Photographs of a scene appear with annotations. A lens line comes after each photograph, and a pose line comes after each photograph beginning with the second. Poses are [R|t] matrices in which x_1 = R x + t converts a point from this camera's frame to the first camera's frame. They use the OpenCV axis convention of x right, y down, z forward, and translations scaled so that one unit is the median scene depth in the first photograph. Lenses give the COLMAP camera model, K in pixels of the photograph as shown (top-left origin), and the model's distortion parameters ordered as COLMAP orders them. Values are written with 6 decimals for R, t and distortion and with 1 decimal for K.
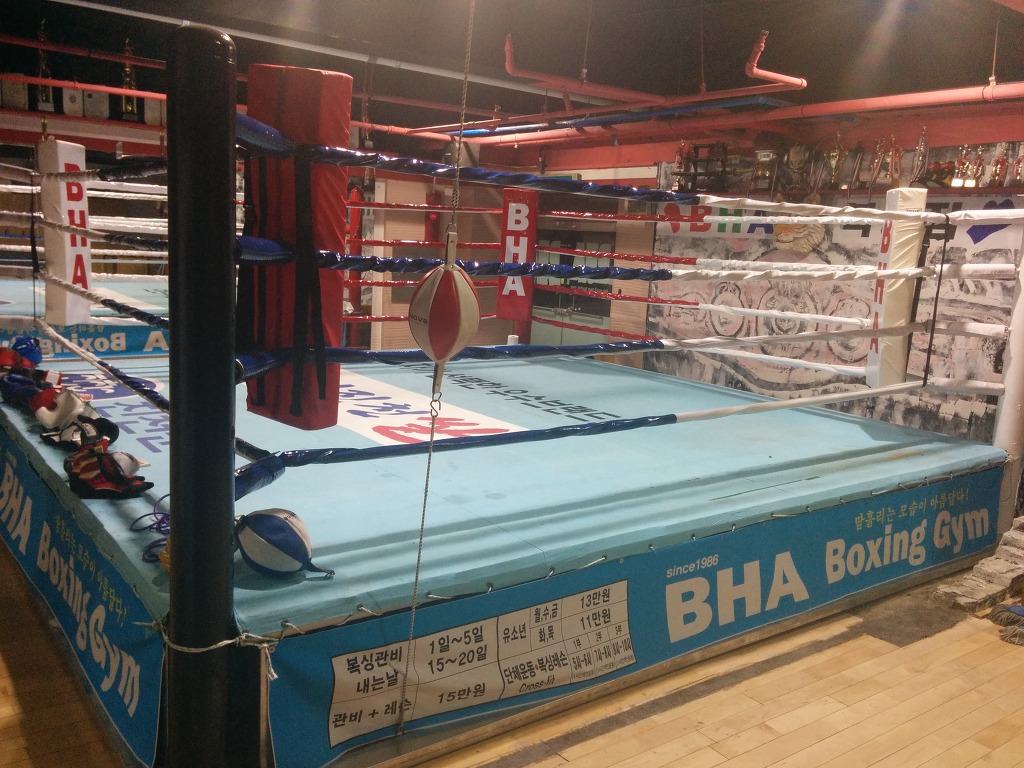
lens RADIAL K [[883.6, 0, 512.0], [0, 883.6, 384.0], [0, 0, 1]] dist [0.091331, -0.133354]
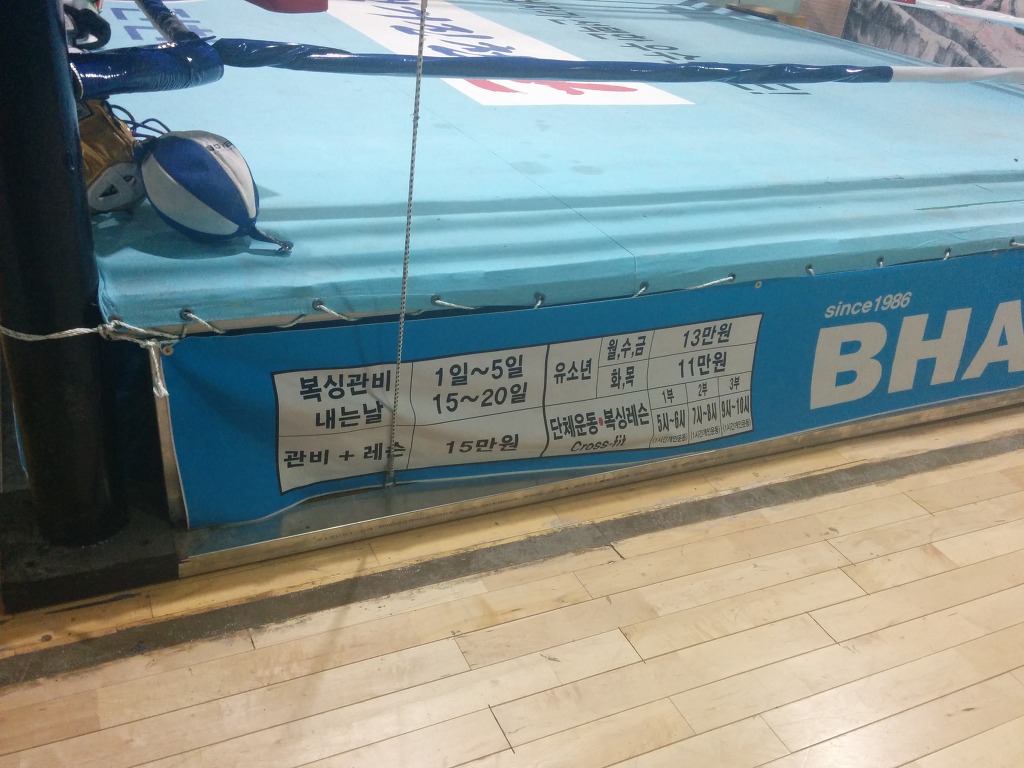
lens RADIAL K [[883.6, 0, 512.0], [0, 883.6, 384.0], [0, 0, 1]] dist [0.091331, -0.133354]
pose [[0.980310, 0.139945, -0.139311, 0.051178], [-0.086825, 0.939123, 0.332429, 0.071298], [0.177352, -0.313788, 0.932783, 0.363078]]
